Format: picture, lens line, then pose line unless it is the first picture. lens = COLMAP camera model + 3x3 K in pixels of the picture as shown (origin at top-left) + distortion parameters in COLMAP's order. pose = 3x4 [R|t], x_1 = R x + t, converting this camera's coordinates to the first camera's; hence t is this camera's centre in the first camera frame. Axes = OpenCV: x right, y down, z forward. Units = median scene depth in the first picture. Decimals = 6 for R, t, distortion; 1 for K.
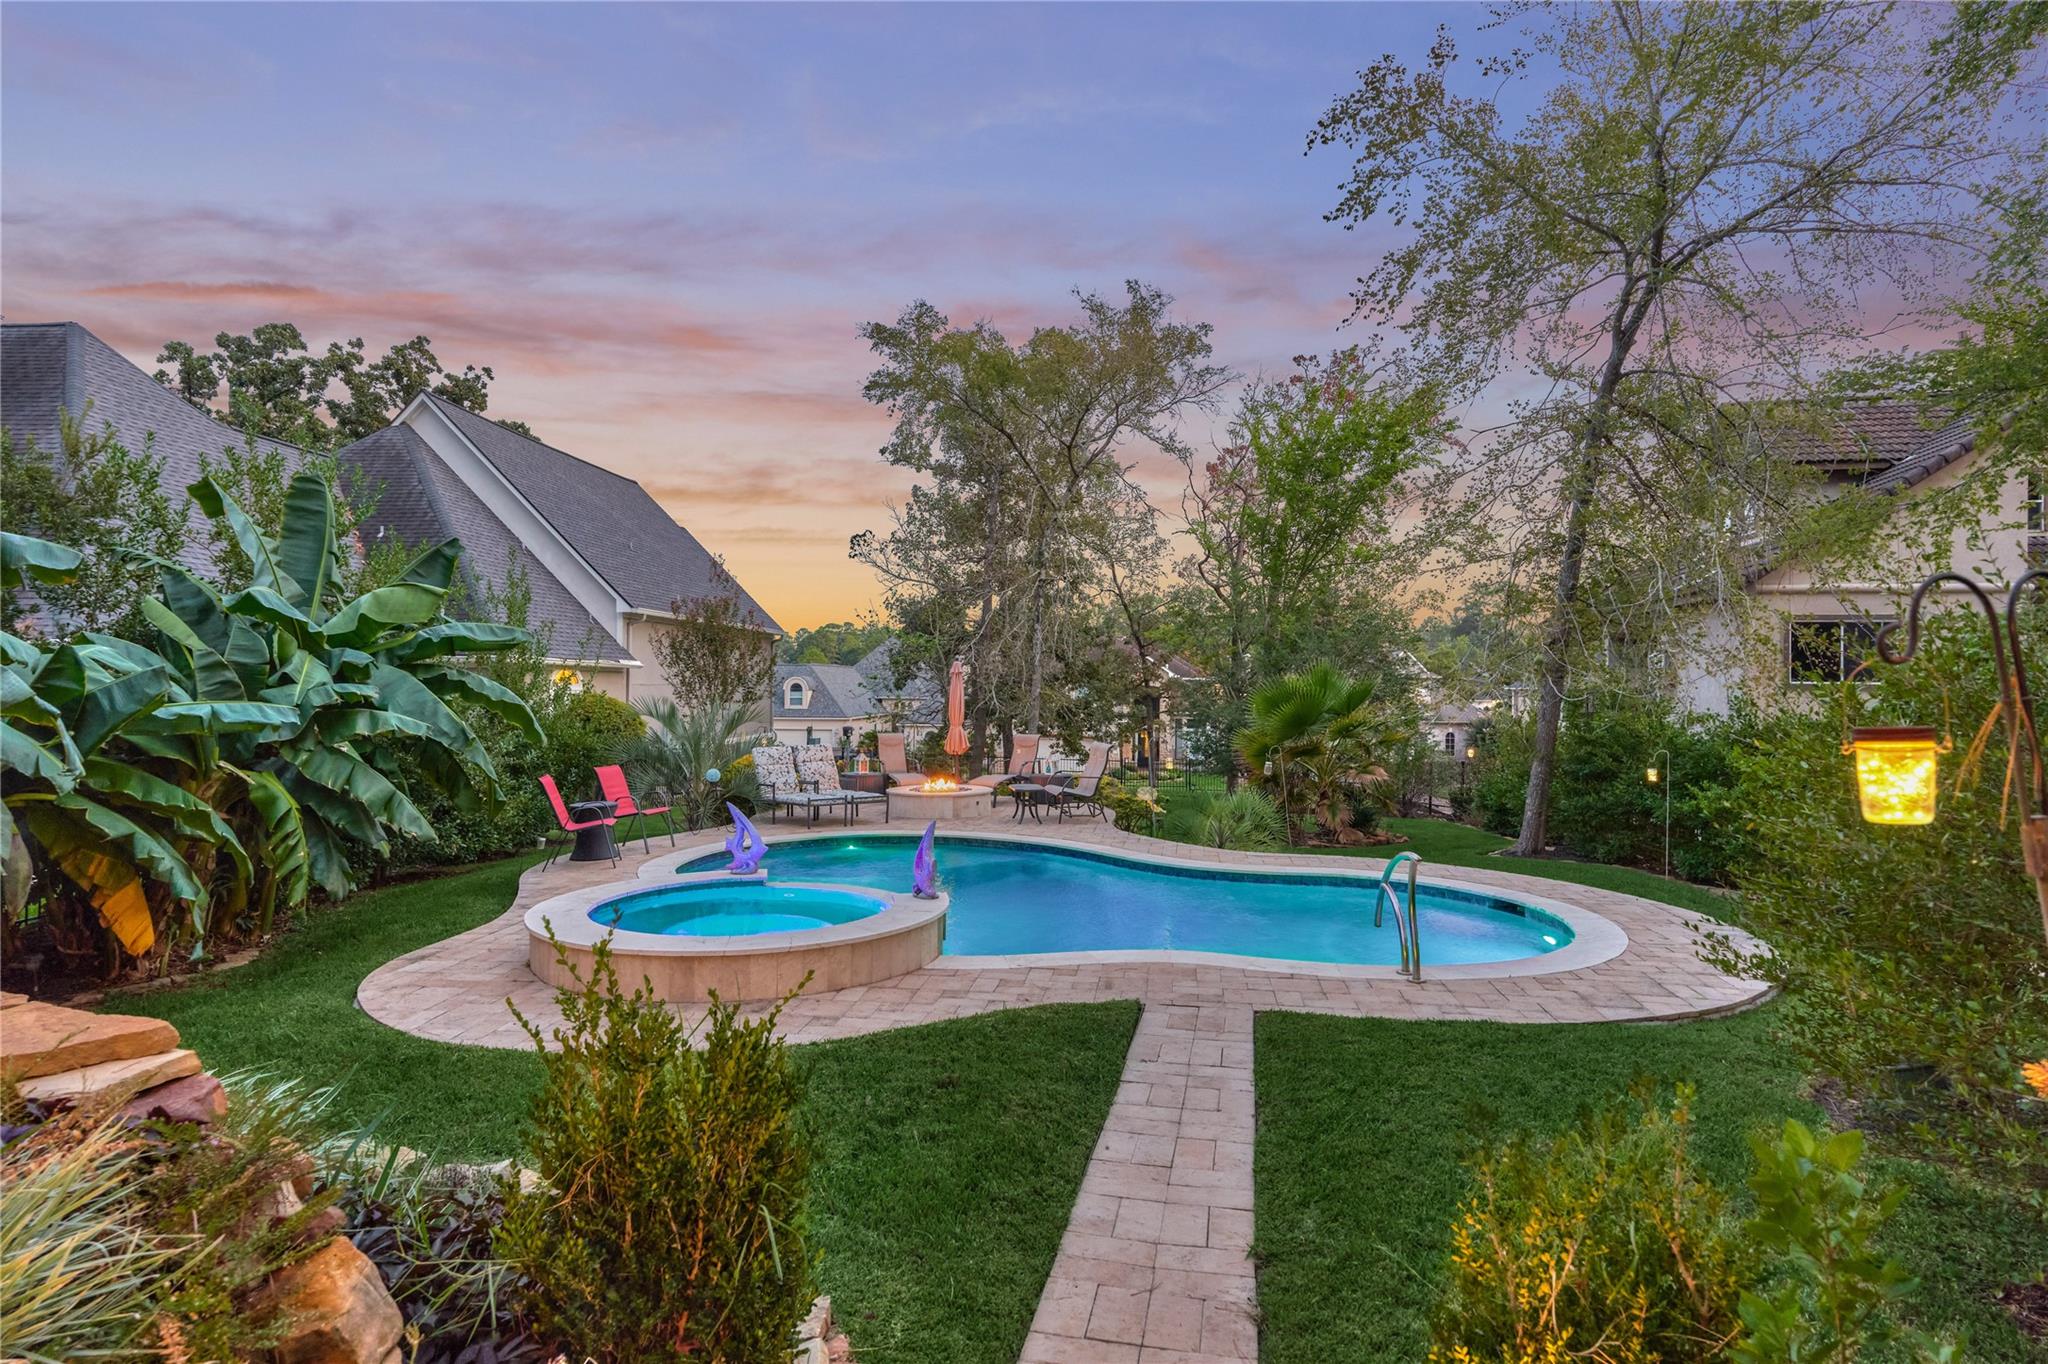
lens RADIAL K [[1115.0, 0, 1025.0], [0, 1115.0, 677.7], [0, 0, 1]] dist [-0.000084, 0.001400]
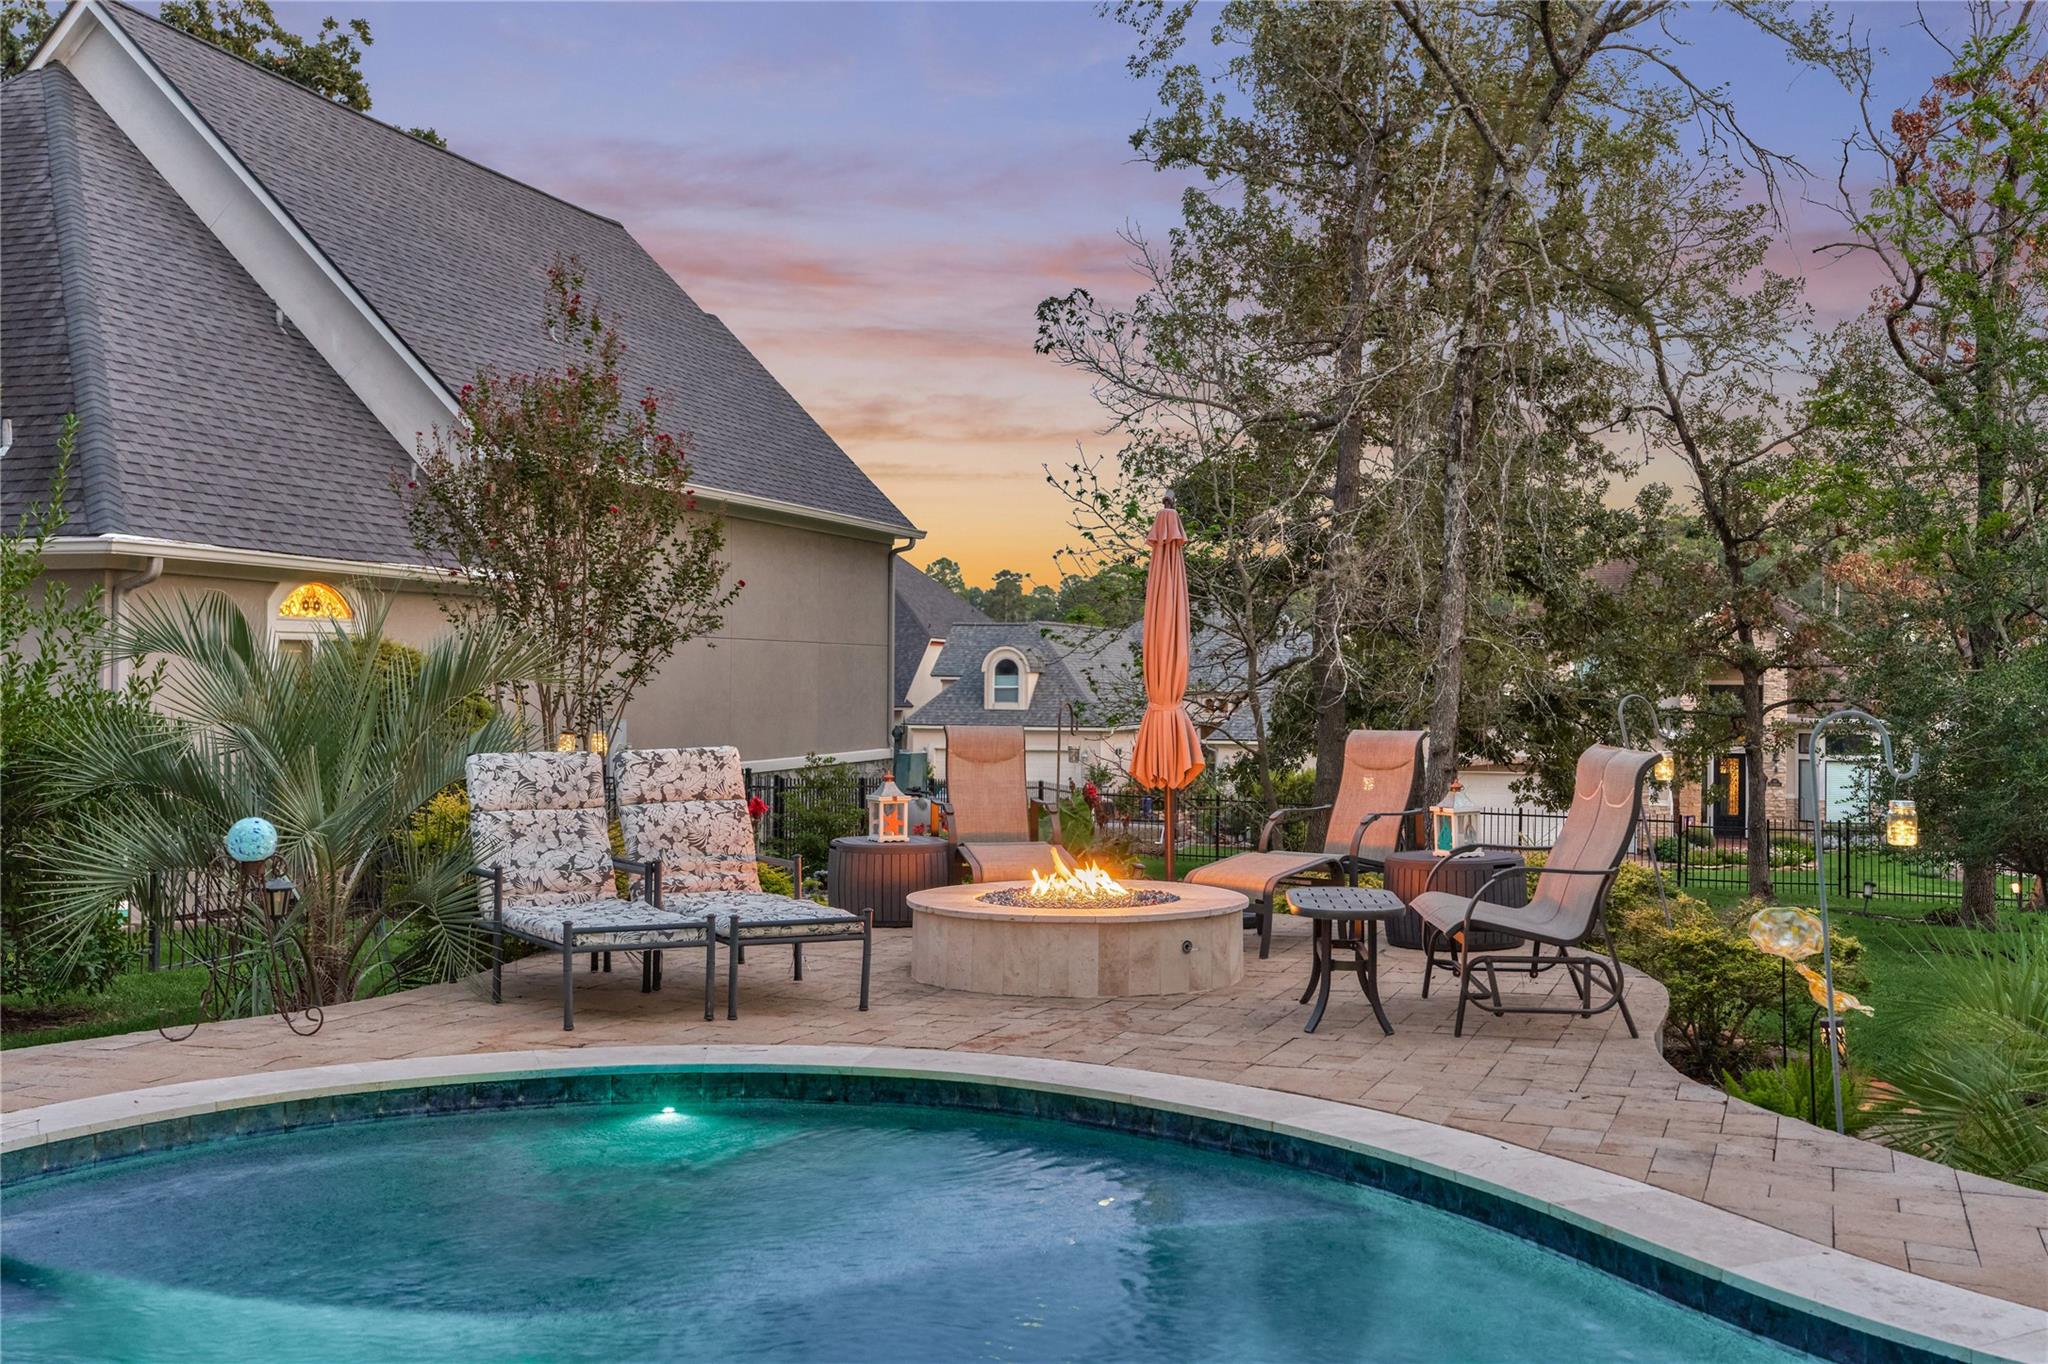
lens RADIAL K [[2065.7, 0, 1010.9], [0, 2065.7, 687.7], [0, 0, 1]] dist [-0.000892, -0.005018]
pose [[0.974935, 0.001914, -0.222481, 0.020648], [0.000767, 0.999928, 0.011964, 0.021402], [0.222488, -0.011835, 0.974864, 0.267661]]
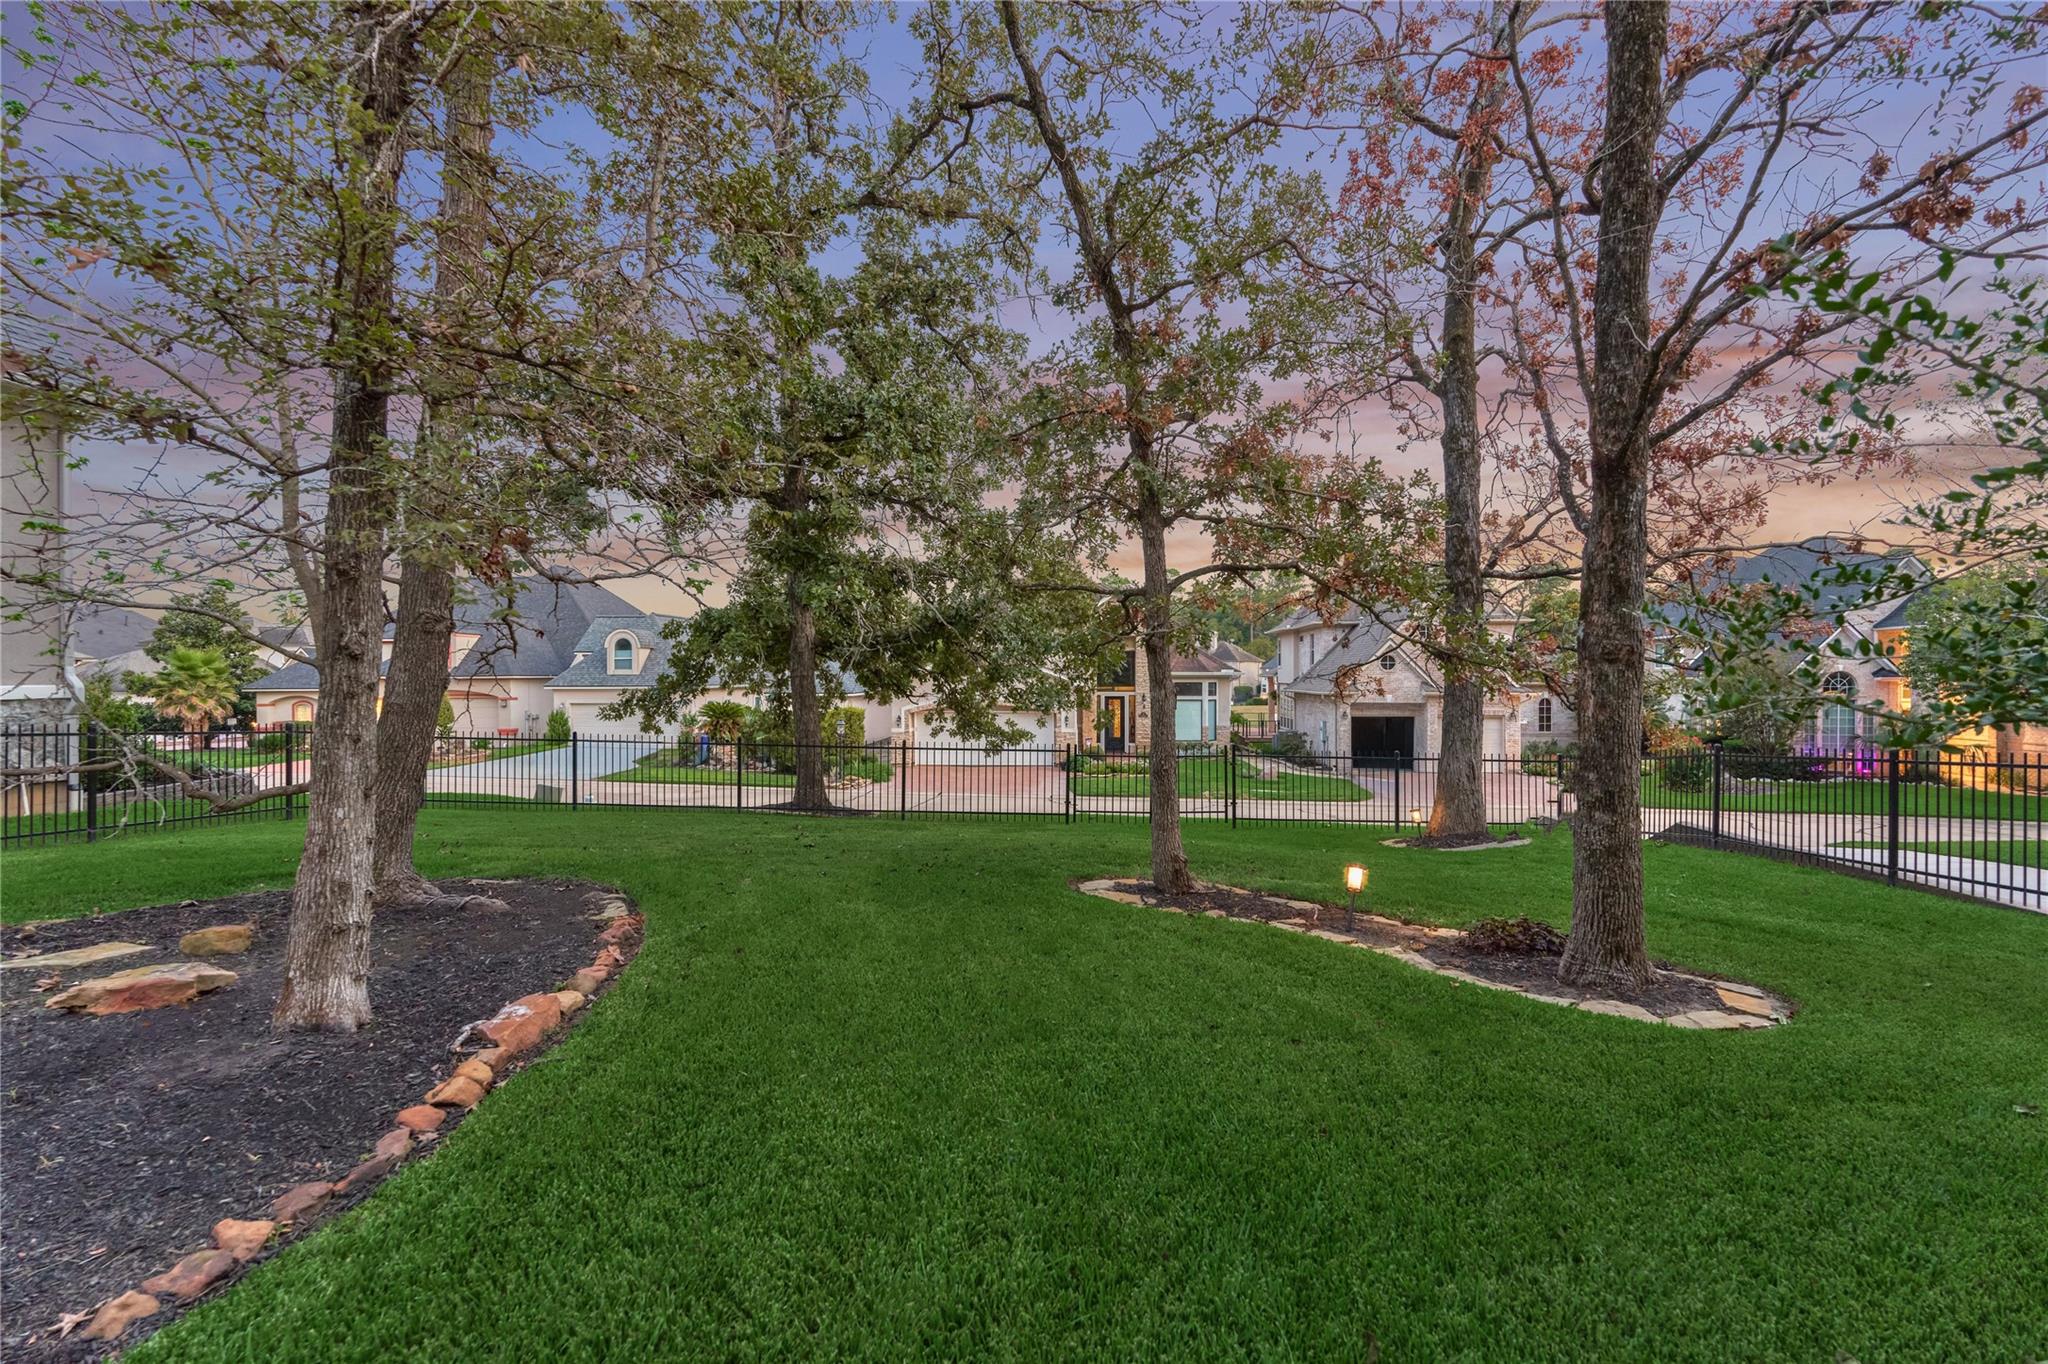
lens RADIAL K [[999.8, 0, 1019.6], [0, 999.8, 678.2], [0, 0, 1]] dist [0.000591, -0.000381]
pose [[0.999627, -0.007528, 0.026236, 0.100693], [0.007226, 0.999907, 0.011595, 0.079868], [-0.026321, -0.011401, 0.999589, 1.159082]]
